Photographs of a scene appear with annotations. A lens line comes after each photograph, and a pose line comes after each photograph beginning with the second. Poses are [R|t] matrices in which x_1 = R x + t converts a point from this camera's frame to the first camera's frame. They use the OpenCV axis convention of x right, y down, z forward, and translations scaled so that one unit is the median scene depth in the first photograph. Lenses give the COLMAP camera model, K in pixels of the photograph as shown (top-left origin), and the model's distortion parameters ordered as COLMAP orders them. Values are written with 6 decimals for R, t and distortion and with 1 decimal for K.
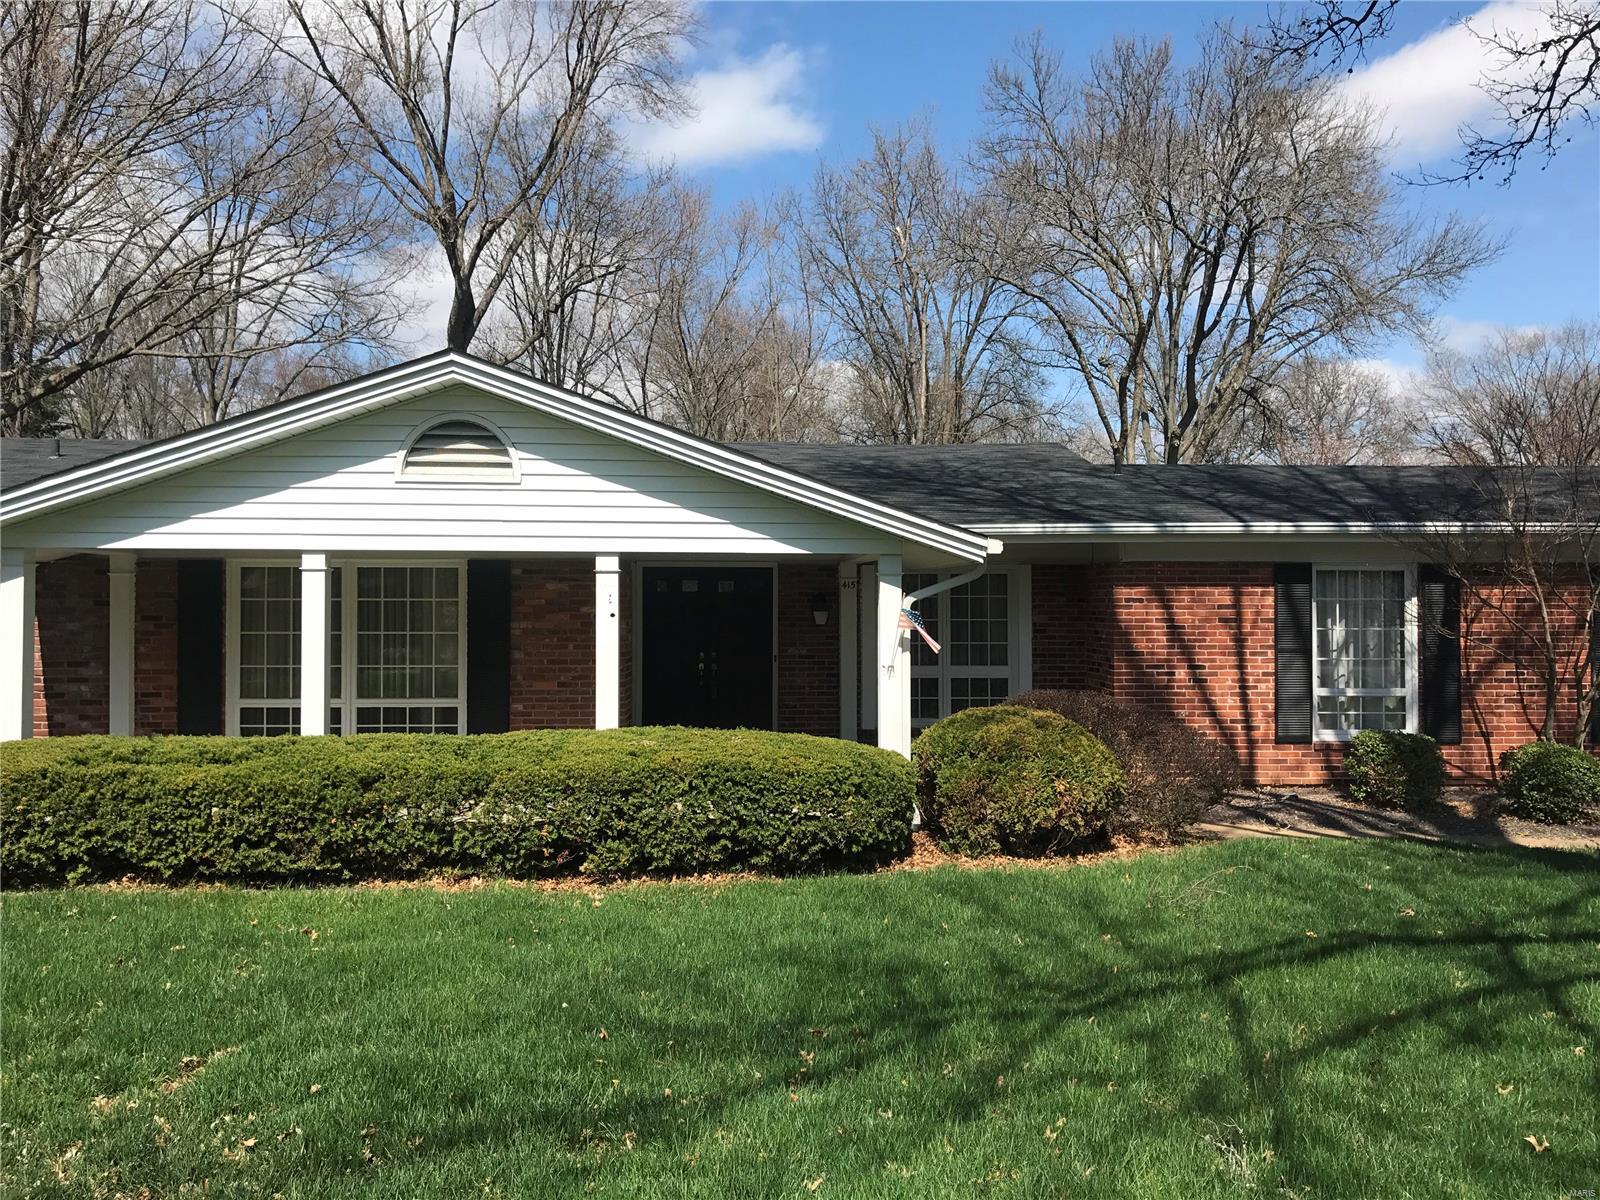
lens RADIAL K [[1296.6, 0, 793.8], [0, 1296.6, 596.5], [0, 0, 1]] dist [0.045765, -0.081749]
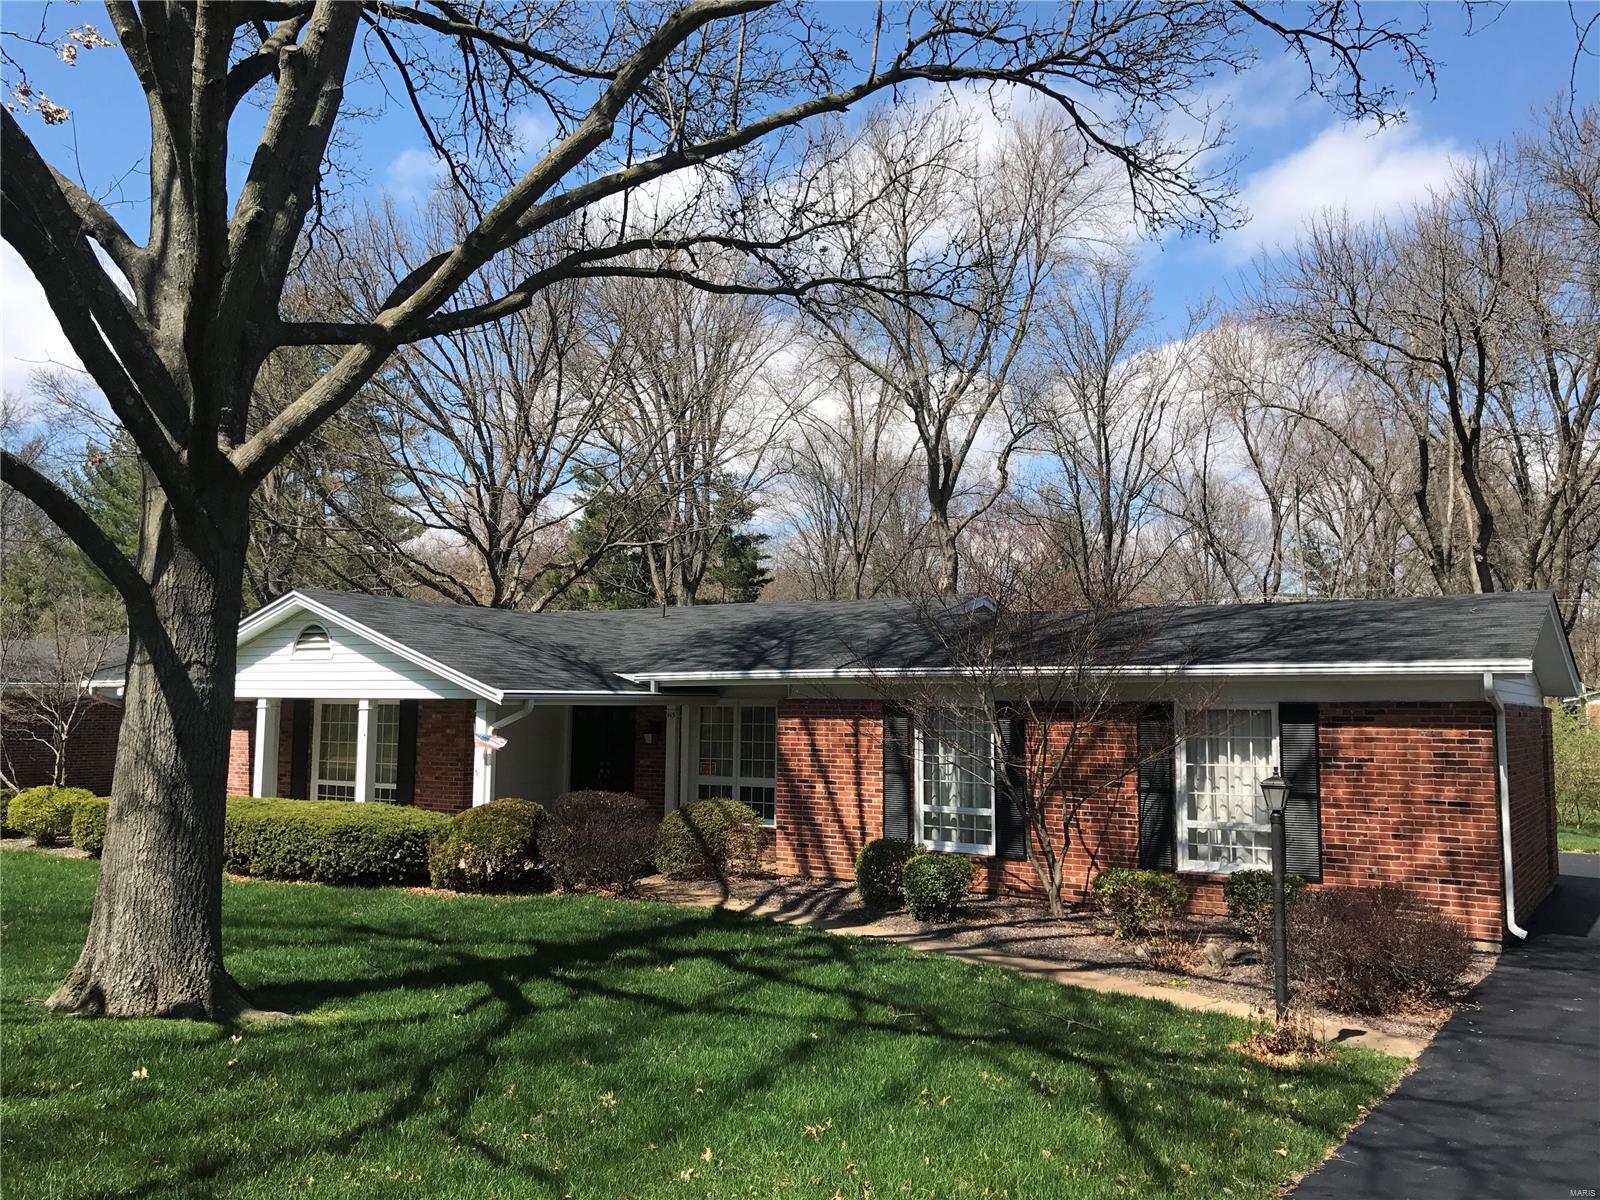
lens RADIAL K [[1305.1, 0, 793.9], [0, 1305.1, 593.3], [0, 0, 1]] dist [0.096449, -0.186915]
pose [[0.804198, -0.046547, -0.592537, 1.116096], [-0.005562, 0.996296, -0.085813, -0.021420], [0.594336, 0.072307, 0.800960, -0.058360]]
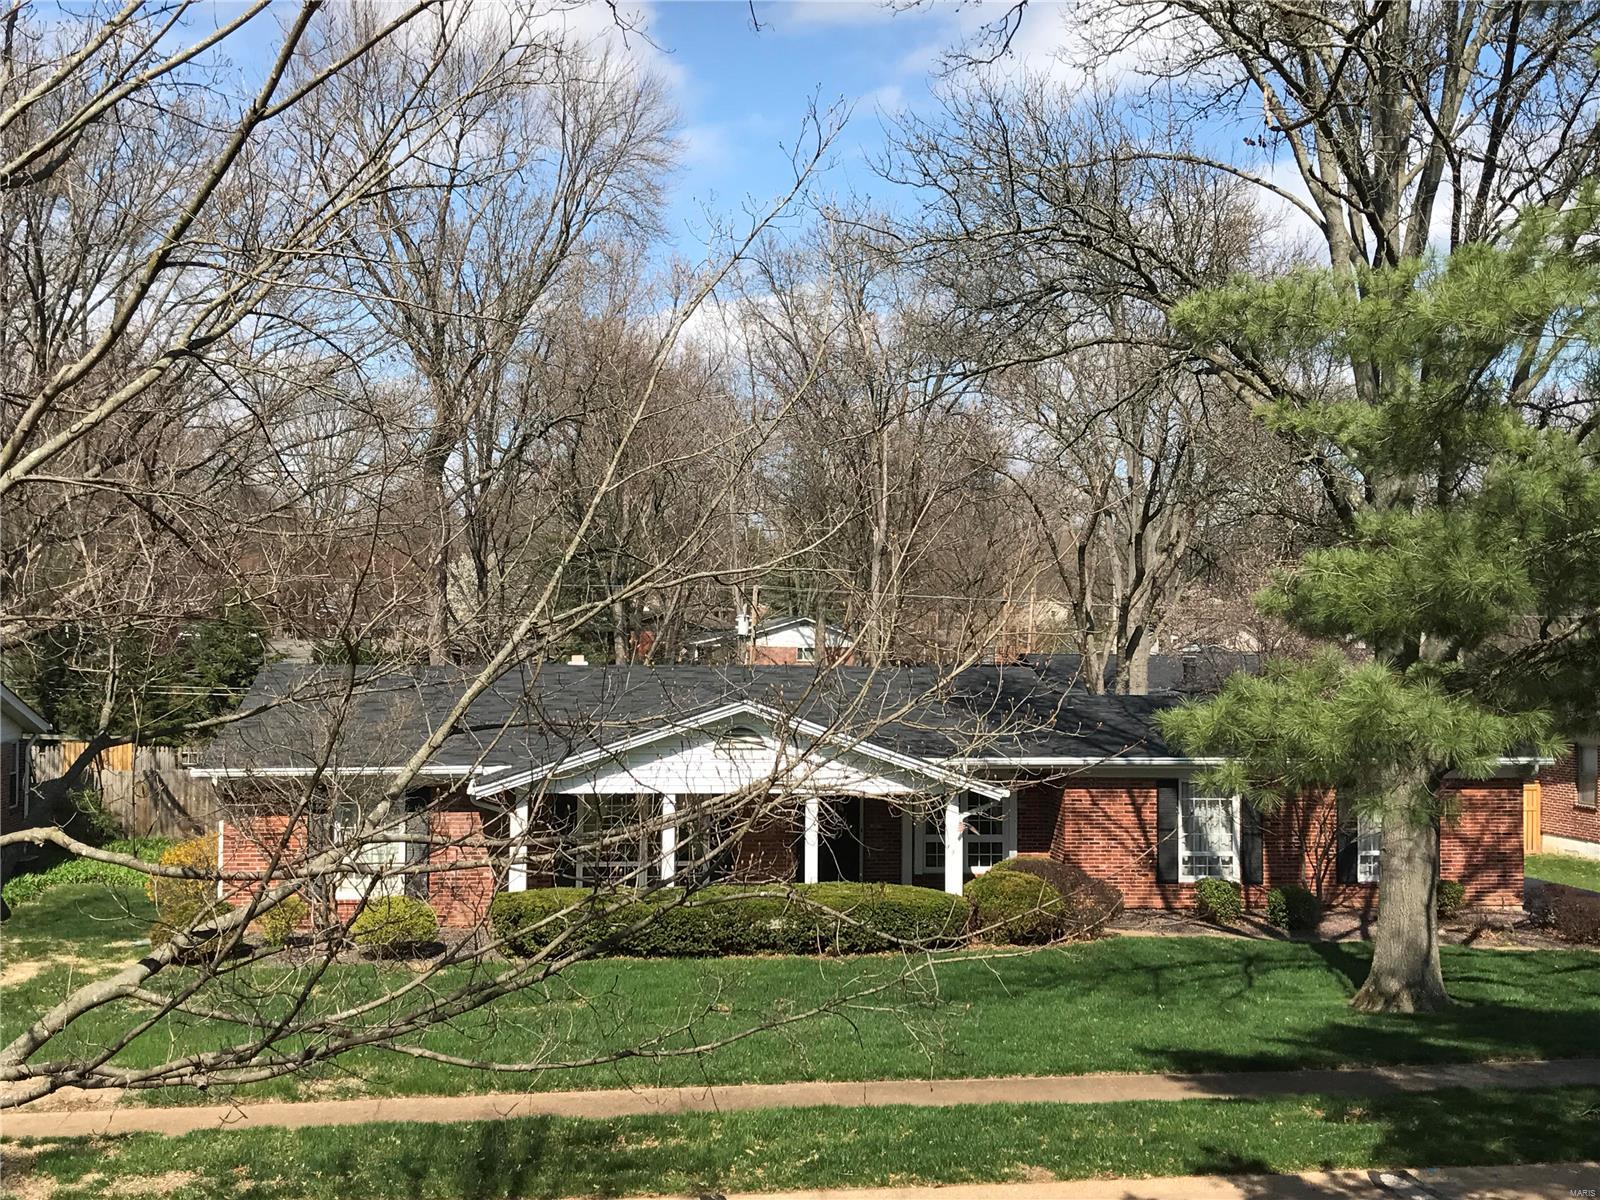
lens RADIAL K [[1808.4, 0, 804.6], [0, 1808.4, 599.1], [0, 0, 1]] dist [0.158696, 0.001131]
pose [[0.995709, 0.012583, 0.091684, -0.343240], [-0.011742, 0.999884, -0.009703, -0.247467], [-0.091796, 0.008585, 0.995741, -1.446347]]
